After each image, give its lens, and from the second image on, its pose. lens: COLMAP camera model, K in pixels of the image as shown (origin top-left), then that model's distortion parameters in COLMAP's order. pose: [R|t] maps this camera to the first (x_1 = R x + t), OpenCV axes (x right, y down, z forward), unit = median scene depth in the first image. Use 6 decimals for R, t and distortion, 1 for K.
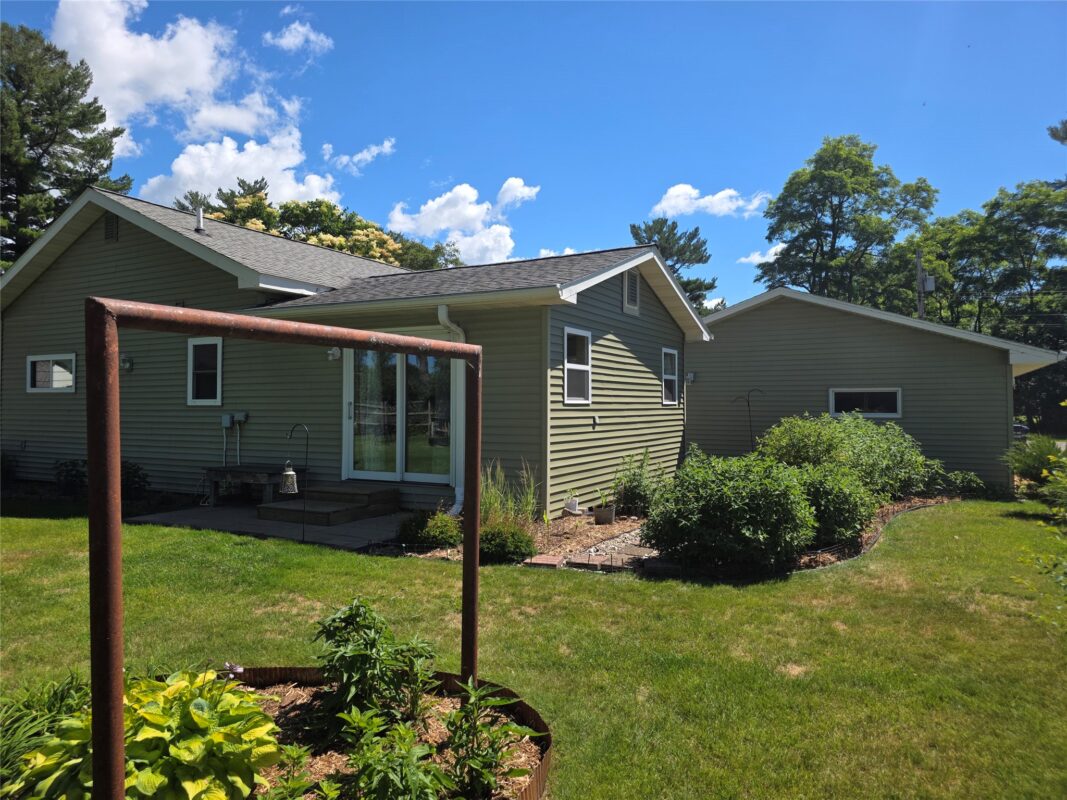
lens RADIAL K [[717.1, 0, 534.8], [0, 717.1, 398.3], [0, 0, 1]] dist [0.032307, -0.004801]
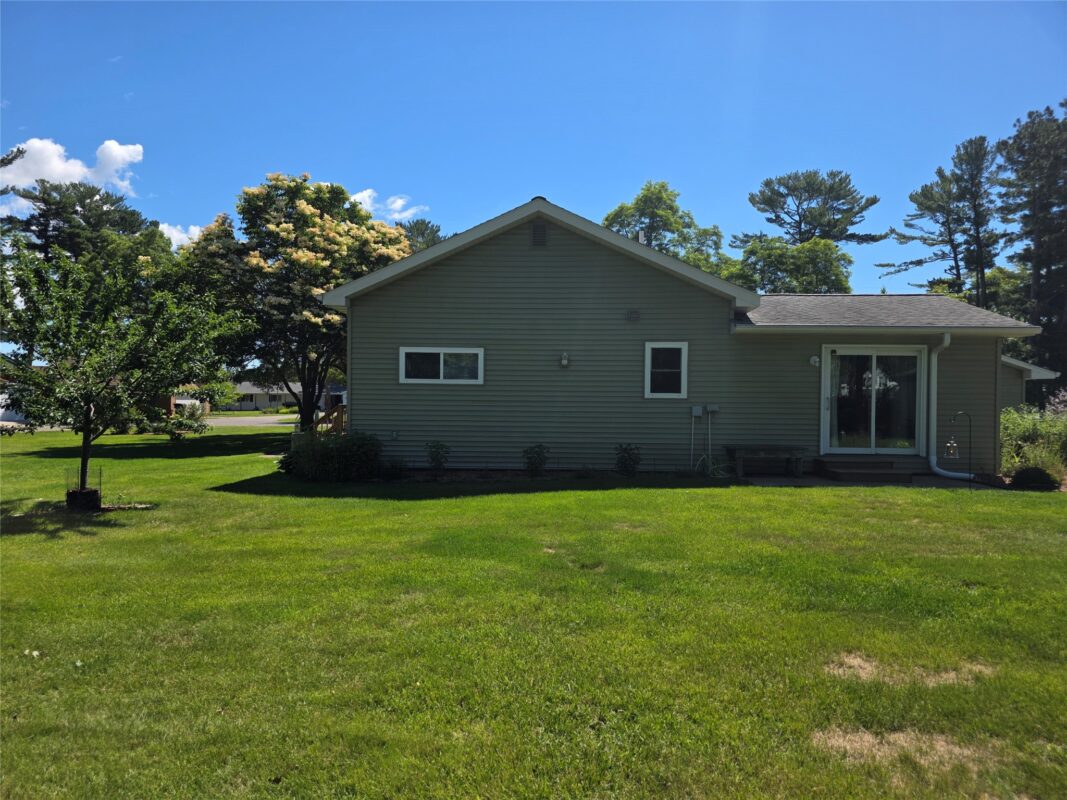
lens RADIAL K [[714.7, 0, 532.4], [0, 714.7, 403.0], [0, 0, 1]] dist [0.003187, -0.001372]
pose [[0.890679, 0.007995, 0.454563, -1.182639], [-0.015064, 0.999815, 0.011931, 0.006706], [-0.454383, -0.017474, 0.890635, 0.036280]]
